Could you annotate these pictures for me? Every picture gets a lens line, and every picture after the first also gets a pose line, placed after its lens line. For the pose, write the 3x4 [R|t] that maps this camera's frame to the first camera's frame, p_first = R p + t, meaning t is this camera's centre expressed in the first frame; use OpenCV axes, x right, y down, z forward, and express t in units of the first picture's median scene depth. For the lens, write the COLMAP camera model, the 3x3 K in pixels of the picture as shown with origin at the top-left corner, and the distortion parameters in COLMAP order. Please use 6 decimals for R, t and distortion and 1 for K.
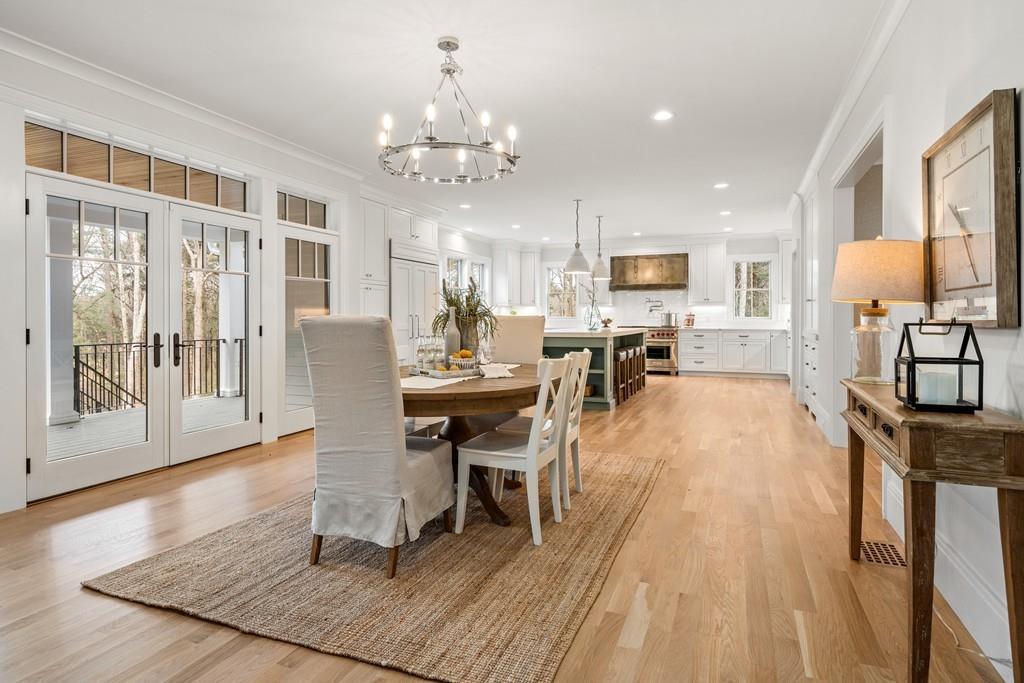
lens RADIAL K [[554.0, 0, 512.1], [0, 554.0, 322.0], [0, 0, 1]] dist [0.000886, 0.000333]
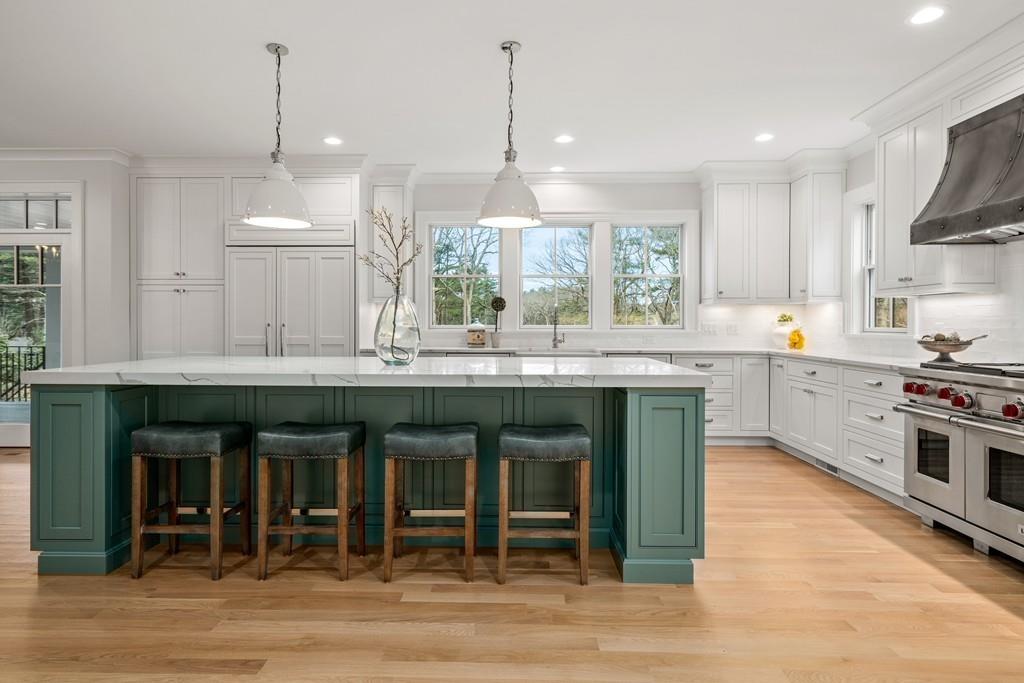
lens RADIAL K [[554.0, 0, 512.1], [0, 554.0, 322.0], [0, 0, 1]] dist [0.000886, 0.000333]
pose [[0.352519, -0.001811, -0.935803, 0.392879], [-0.010146, 0.999932, -0.005757, -0.009612], [0.935750, 0.011524, 0.352476, 0.704603]]
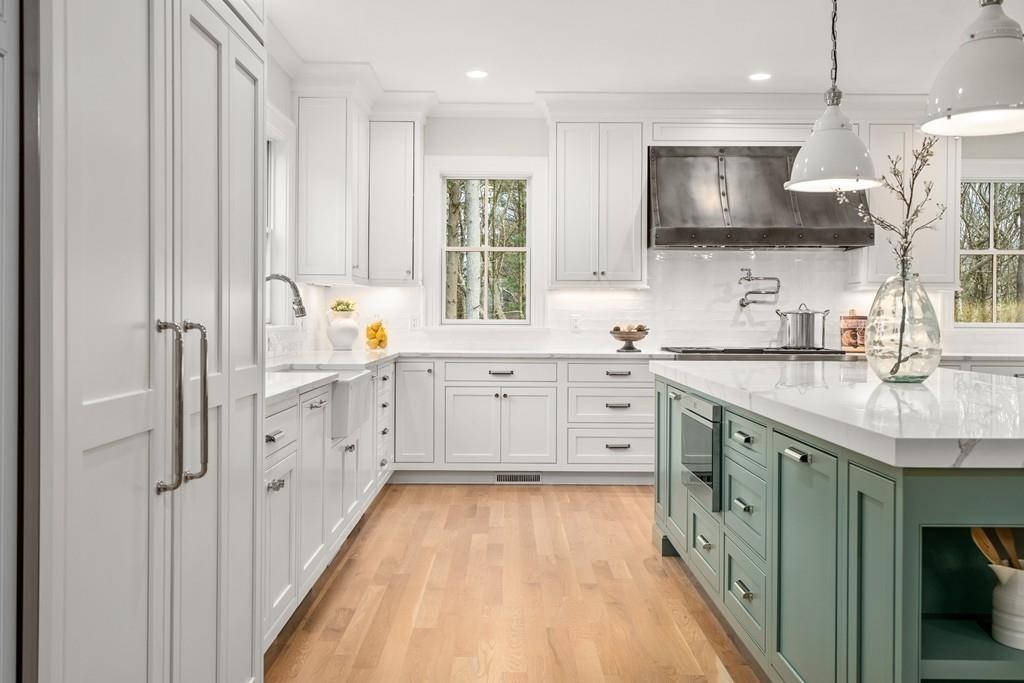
lens RADIAL K [[952.7, 0, 508.5], [0, 952.7, 324.7], [0, 0, 1]] dist [0.007771, 0.006205]
pose [[0.927038, 0.001552, 0.374964, -0.130201], [-0.002623, 0.999994, 0.002345, -0.008594], [-0.374958, -0.003157, 0.927037, 0.504722]]
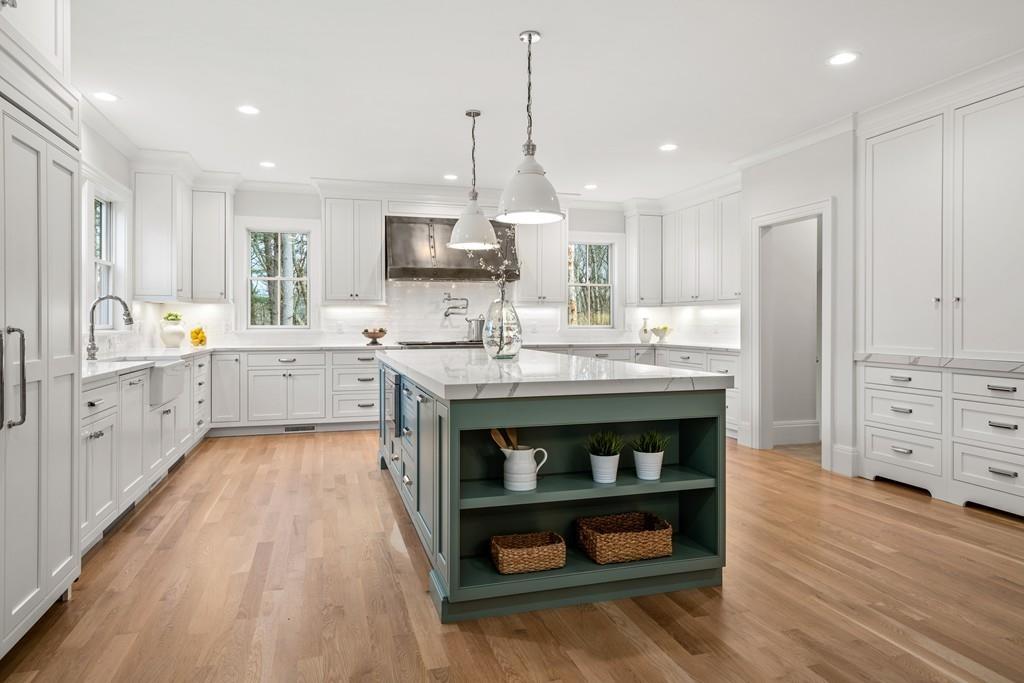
lens RADIAL K [[633.7, 0, 509.5], [0, 633.7, 323.2], [0, 0, 1]] dist [0.003646, 0.001021]
pose [[0.784456, -0.001049, 0.620183, -0.119931], [0.005672, 0.999969, -0.005482, -0.007946], [-0.620158, 0.007818, 0.784438, 0.452193]]
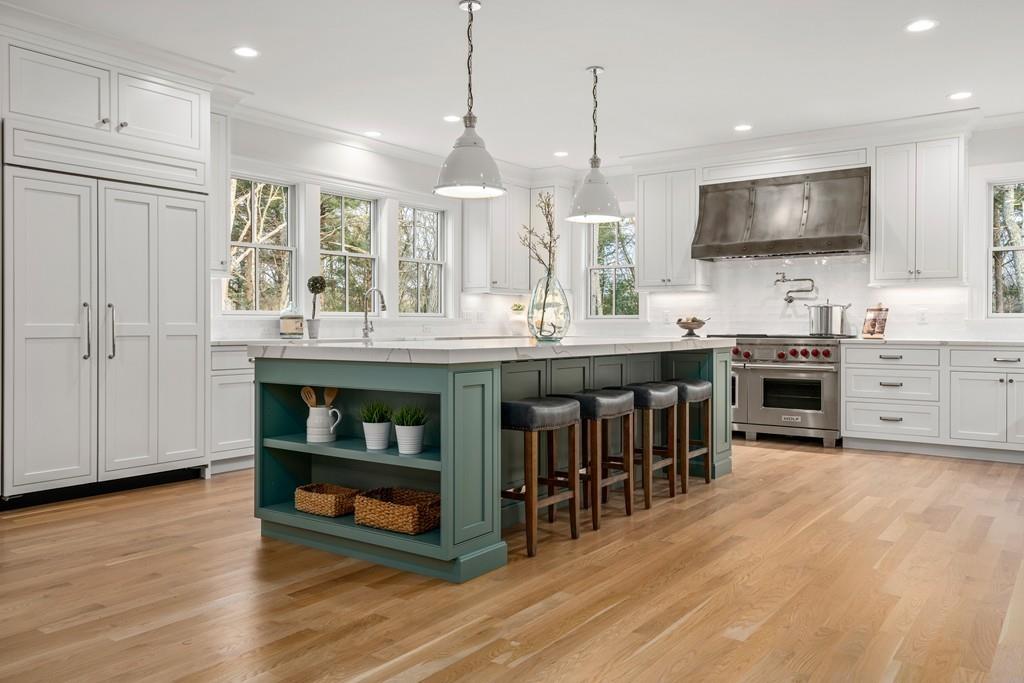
lens RADIAL K [[790.4, 0, 509.3], [0, 790.4, 325.3], [0, 0, 1]] dist [0.009135, 0.002121]
pose [[0.970815, 0.001732, -0.239825, 0.190696], [-0.003324, 0.999975, -0.006234, 0.004816], [0.239808, 0.006849, 0.970796, 0.327103]]
